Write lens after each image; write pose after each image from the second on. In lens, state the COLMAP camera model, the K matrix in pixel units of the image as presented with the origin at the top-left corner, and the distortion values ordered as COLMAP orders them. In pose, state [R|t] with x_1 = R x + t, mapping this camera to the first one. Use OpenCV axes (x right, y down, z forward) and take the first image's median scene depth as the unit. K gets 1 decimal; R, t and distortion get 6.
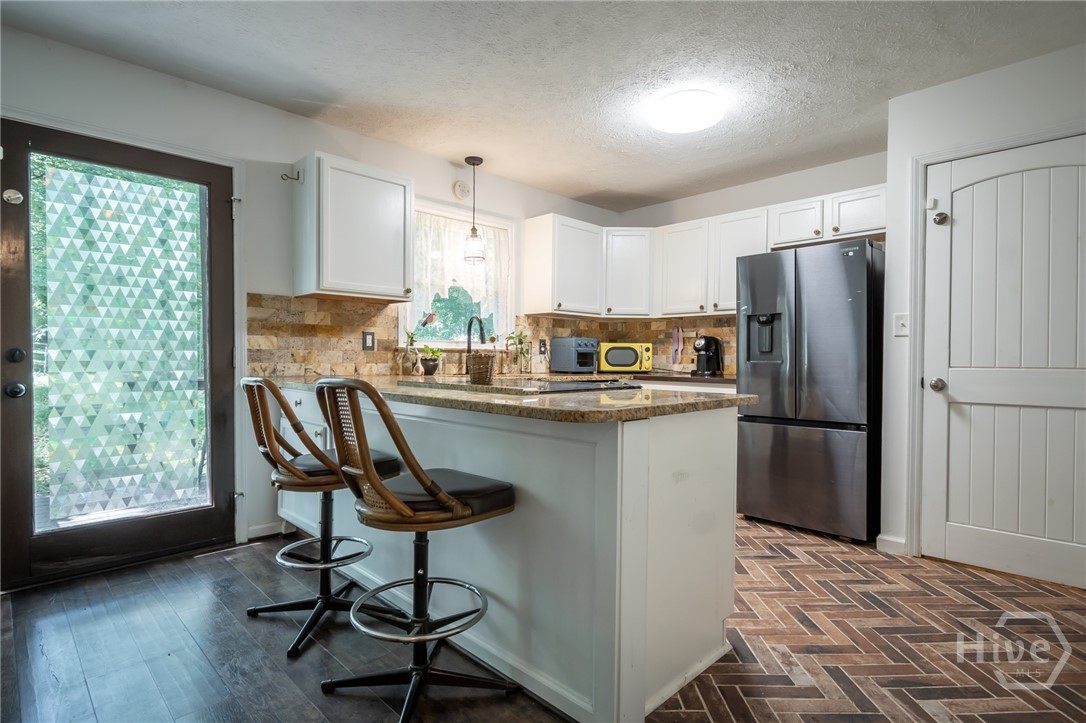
lens RADIAL K [[554.1, 0, 543.6], [0, 554.1, 361.5], [0, 0, 1]] dist [-0.002580, -0.000356]
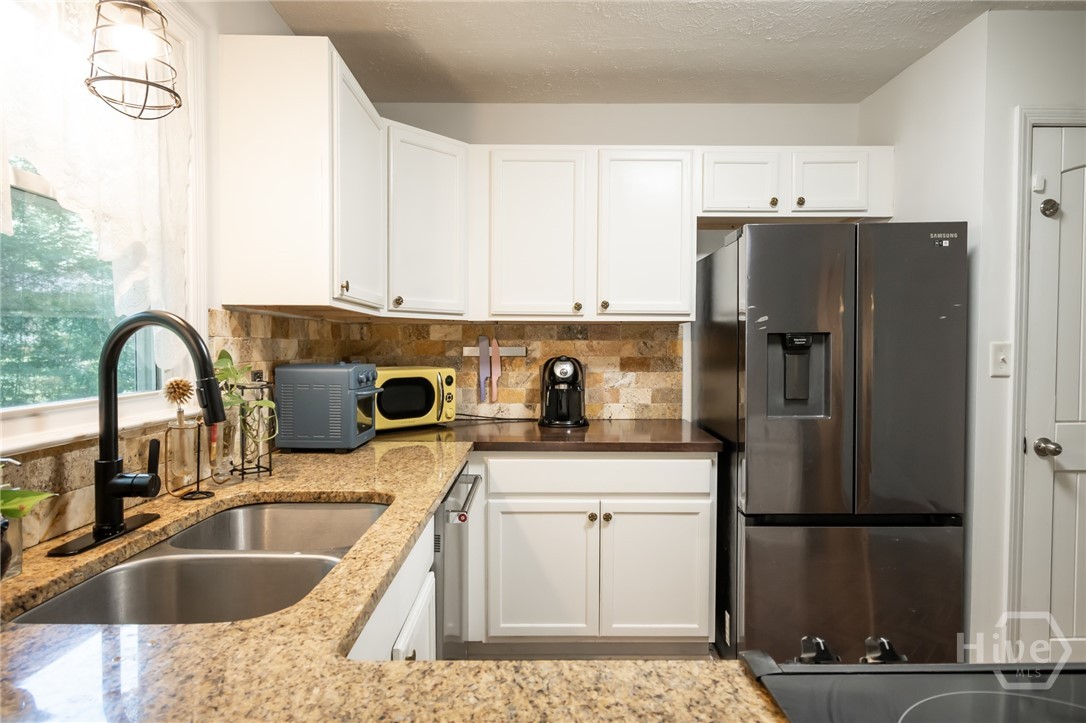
lens RADIAL K [[622.6, 0, 541.7], [0, 622.6, 358.9], [0, 0, 1]] dist [-0.001393, 0.000110]
pose [[0.696602, -0.020996, 0.717151, -0.189746], [0.008182, 0.999739, 0.021322, -0.060256], [-0.717412, -0.008985, 0.696592, 0.602773]]
